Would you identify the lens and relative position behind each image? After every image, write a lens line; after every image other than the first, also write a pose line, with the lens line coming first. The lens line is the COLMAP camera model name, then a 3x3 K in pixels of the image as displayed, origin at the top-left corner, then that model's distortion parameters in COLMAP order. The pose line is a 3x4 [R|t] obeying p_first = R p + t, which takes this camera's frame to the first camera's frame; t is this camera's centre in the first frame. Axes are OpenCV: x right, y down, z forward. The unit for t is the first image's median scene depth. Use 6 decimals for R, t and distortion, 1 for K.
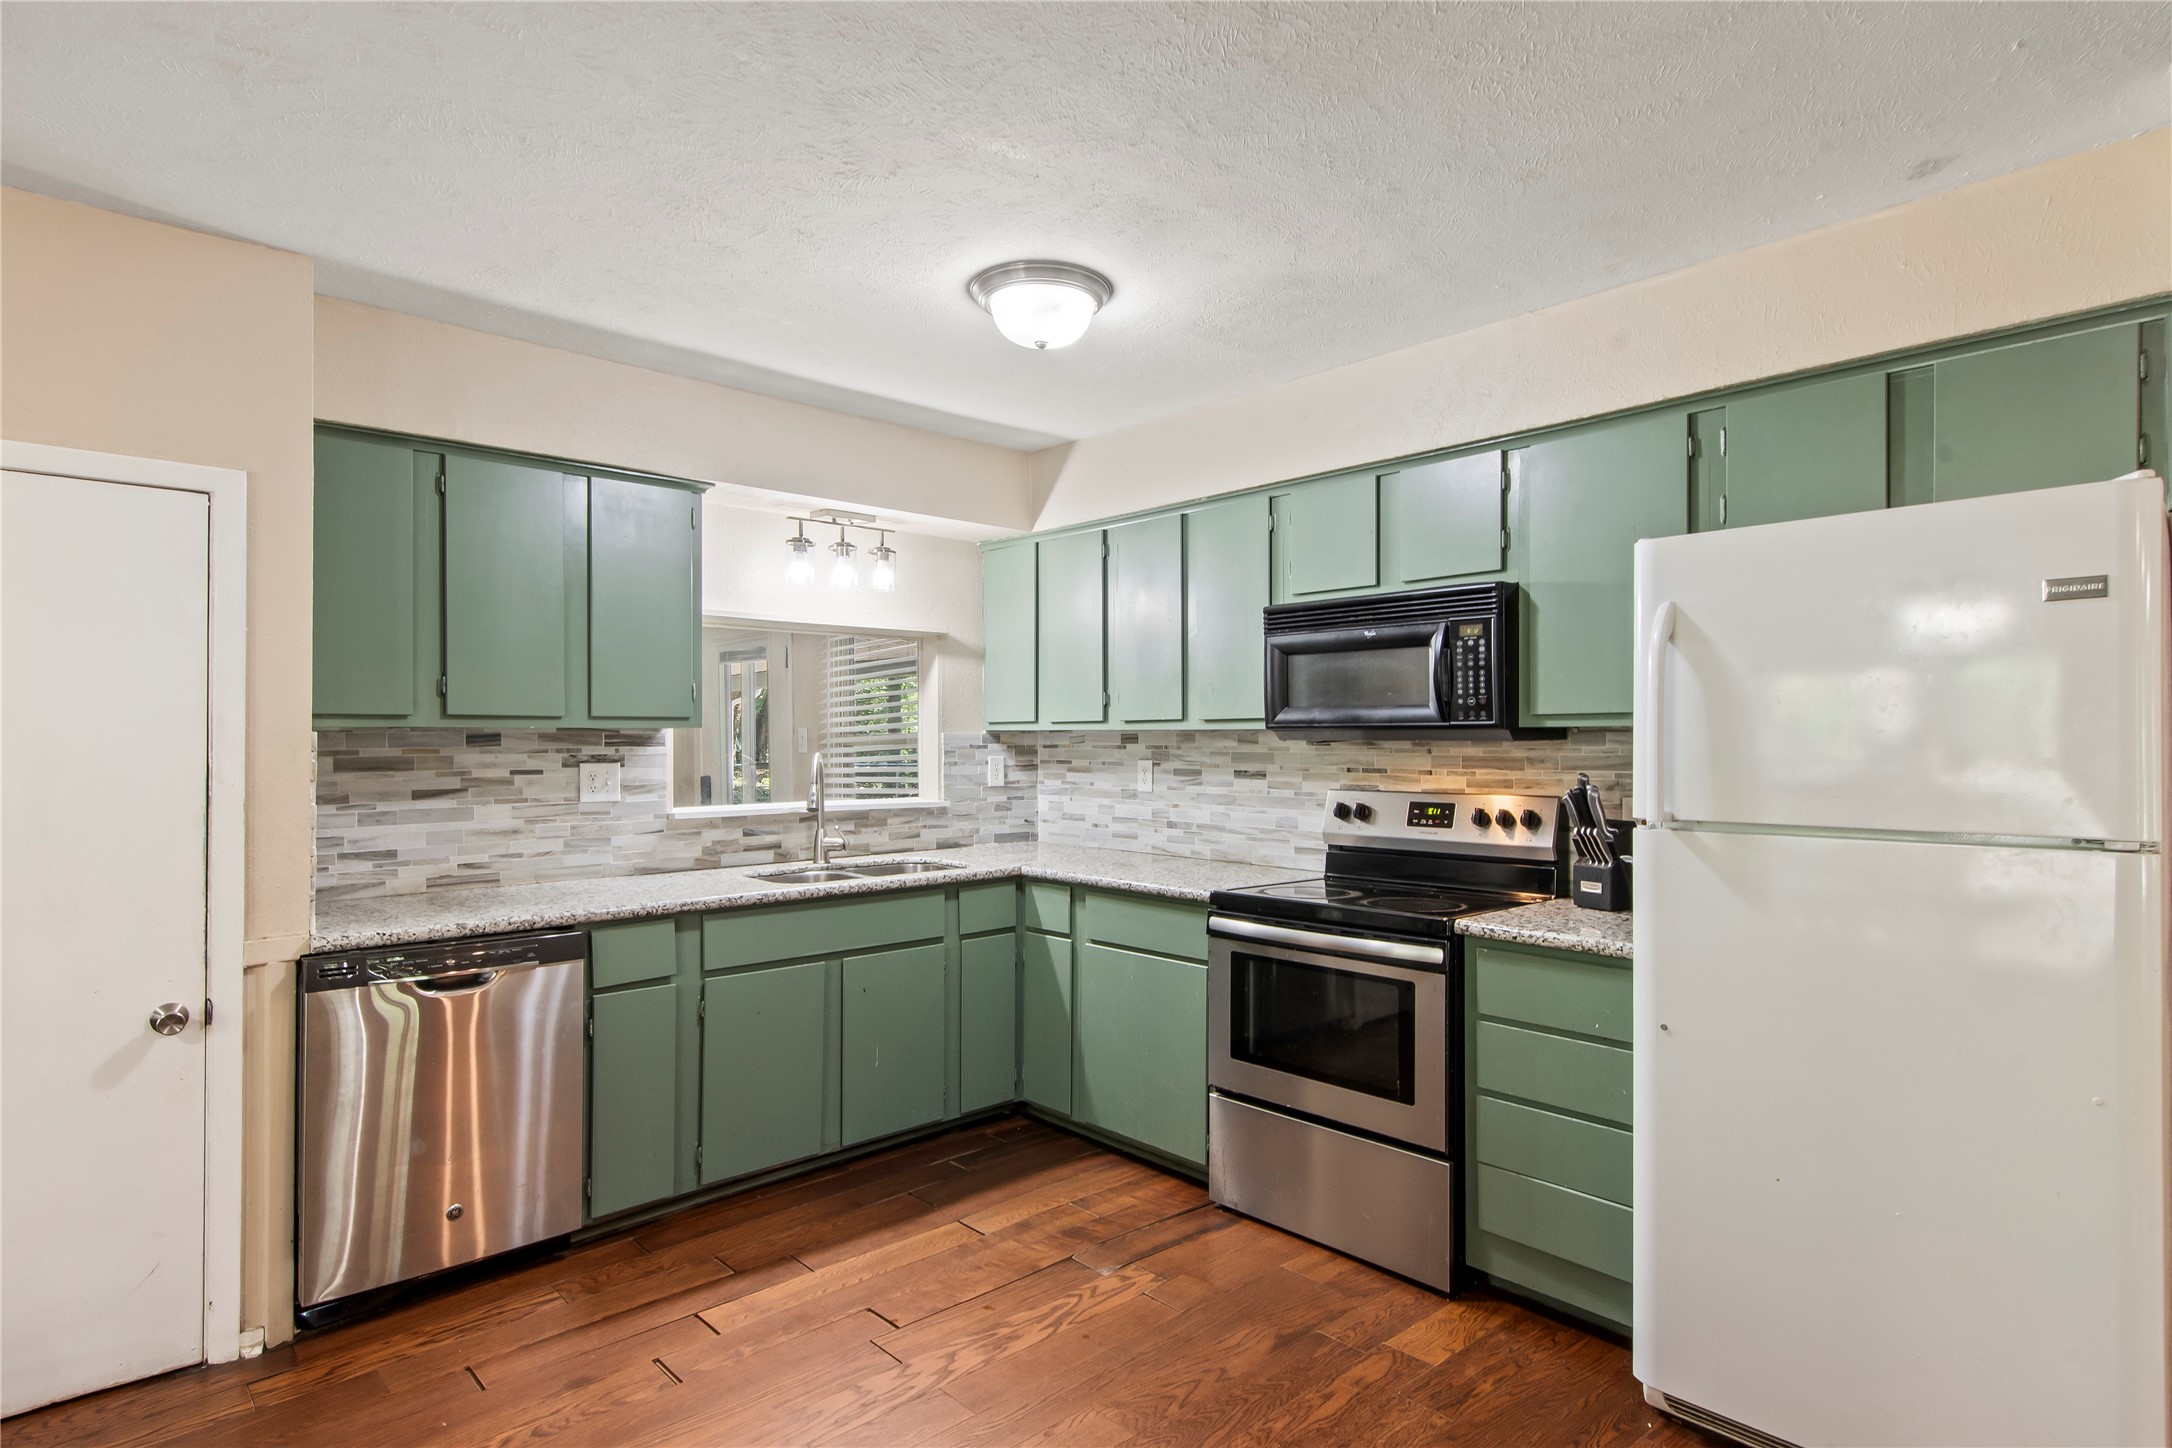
lens RADIAL K [[1115.9, 0, 1085.9], [0, 1115.9, 734.2], [0, 0, 1]] dist [0.001039, -0.000768]
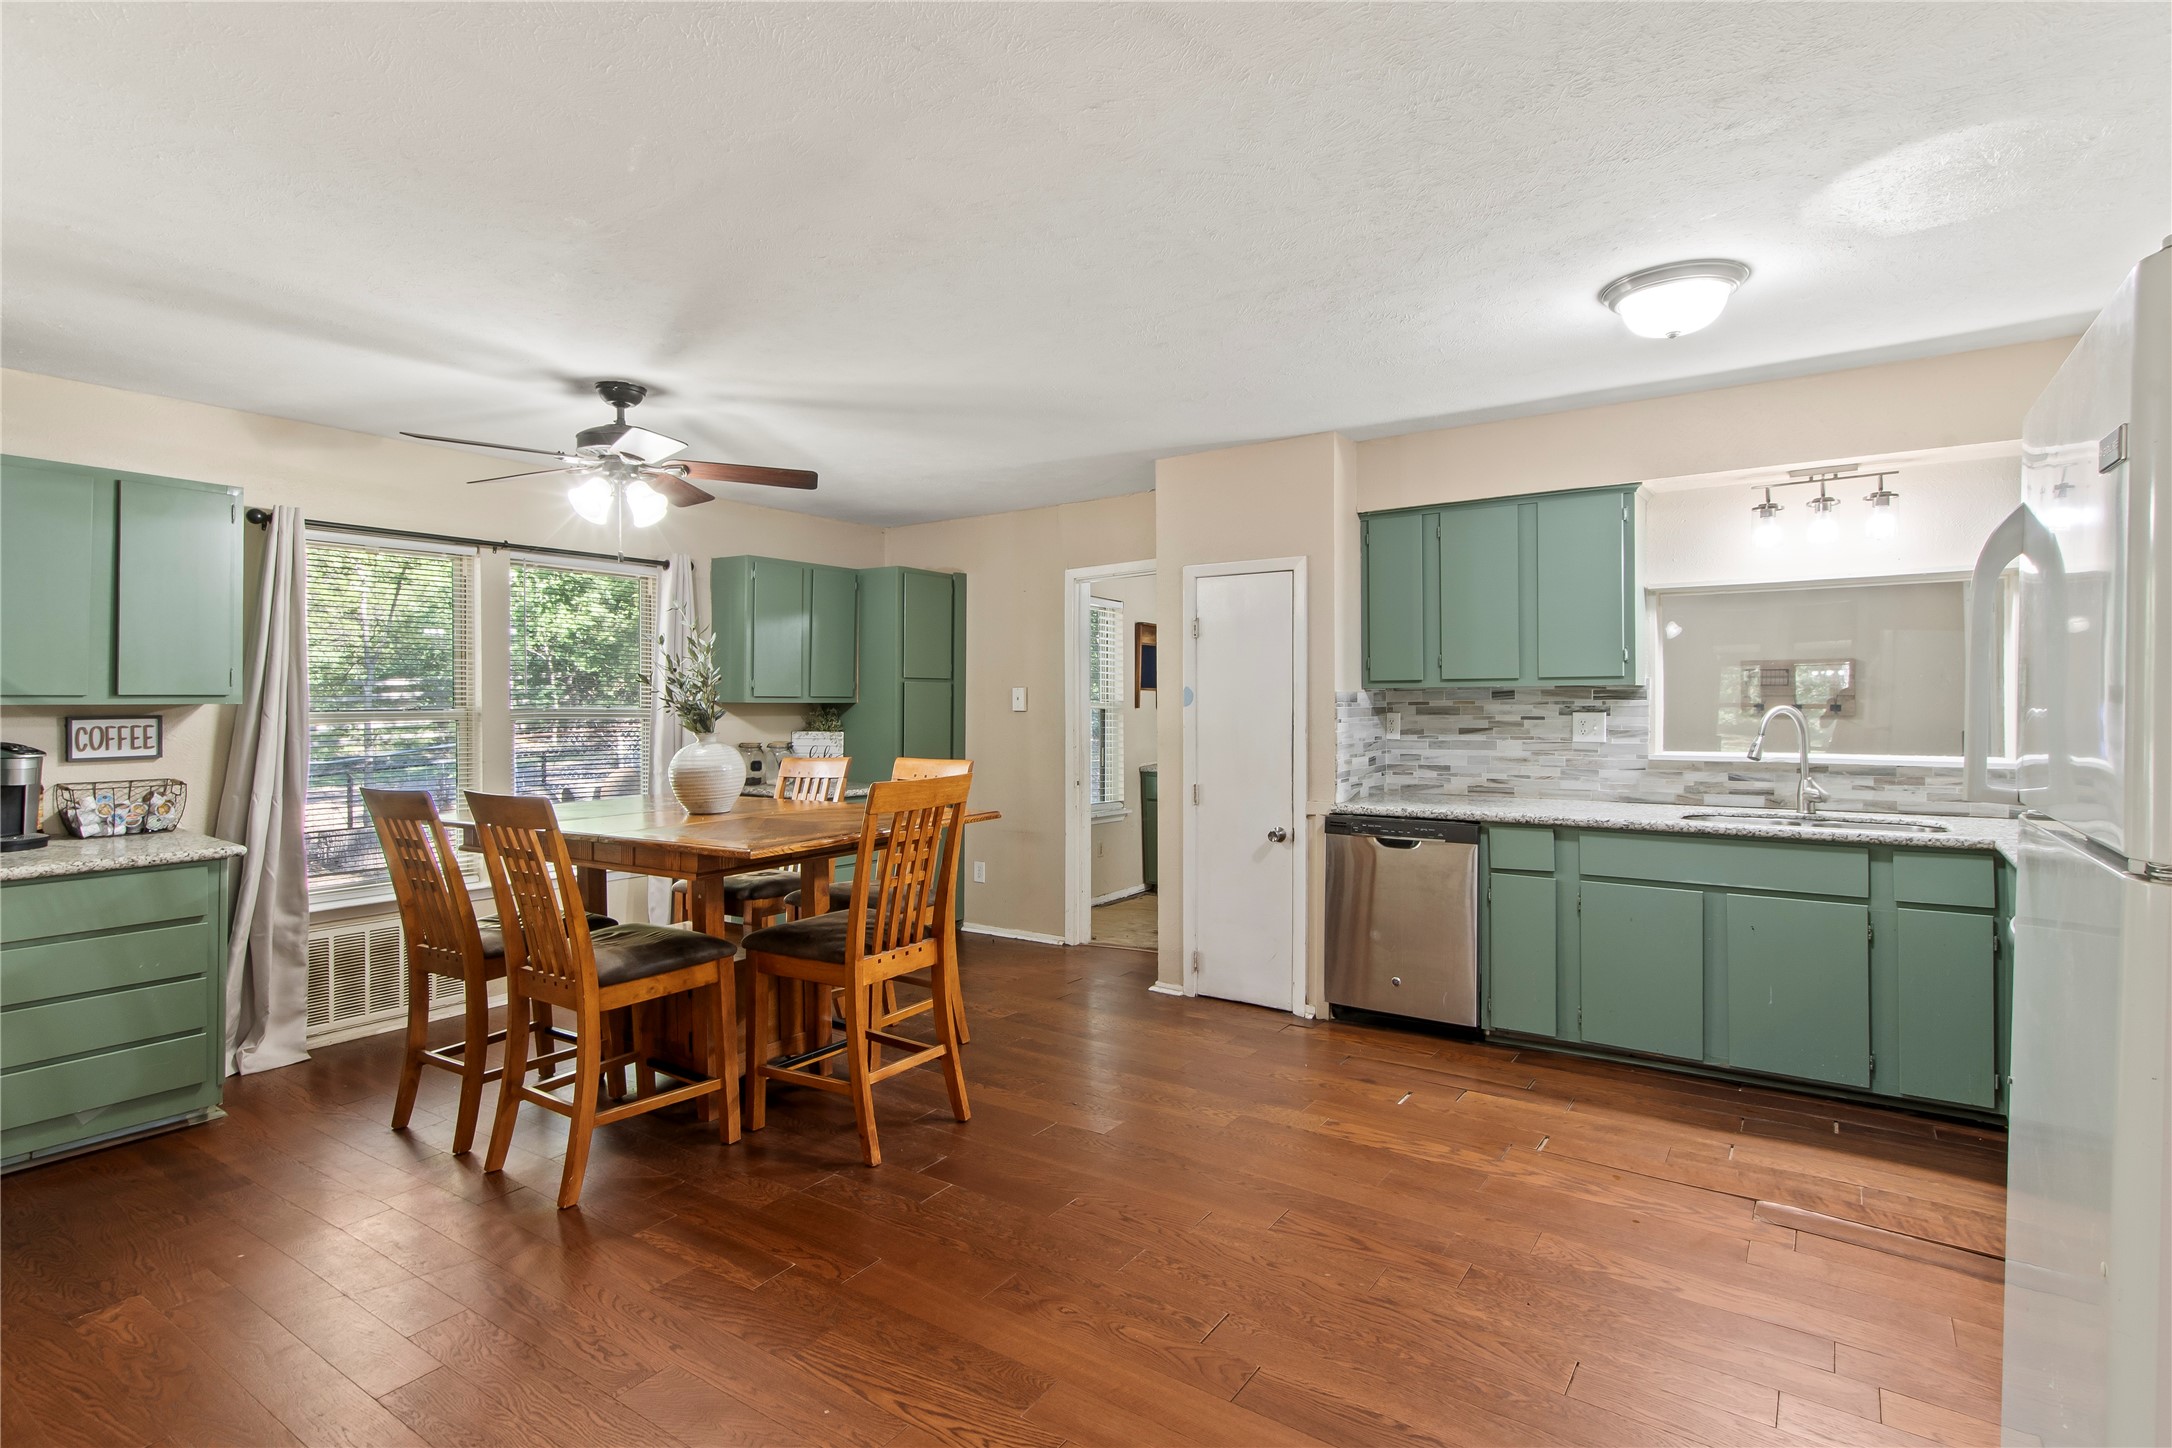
lens RADIAL K [[1064.5, 0, 1084.6], [0, 1064.5, 686.1], [0, 0, 1]] dist [0.000159, 0.000084]
pose [[0.230937, -0.007934, -0.972936, 0.682453], [0.012870, 0.999904, -0.005099, -0.006415], [0.972884, -0.011344, 0.231017, 0.151494]]
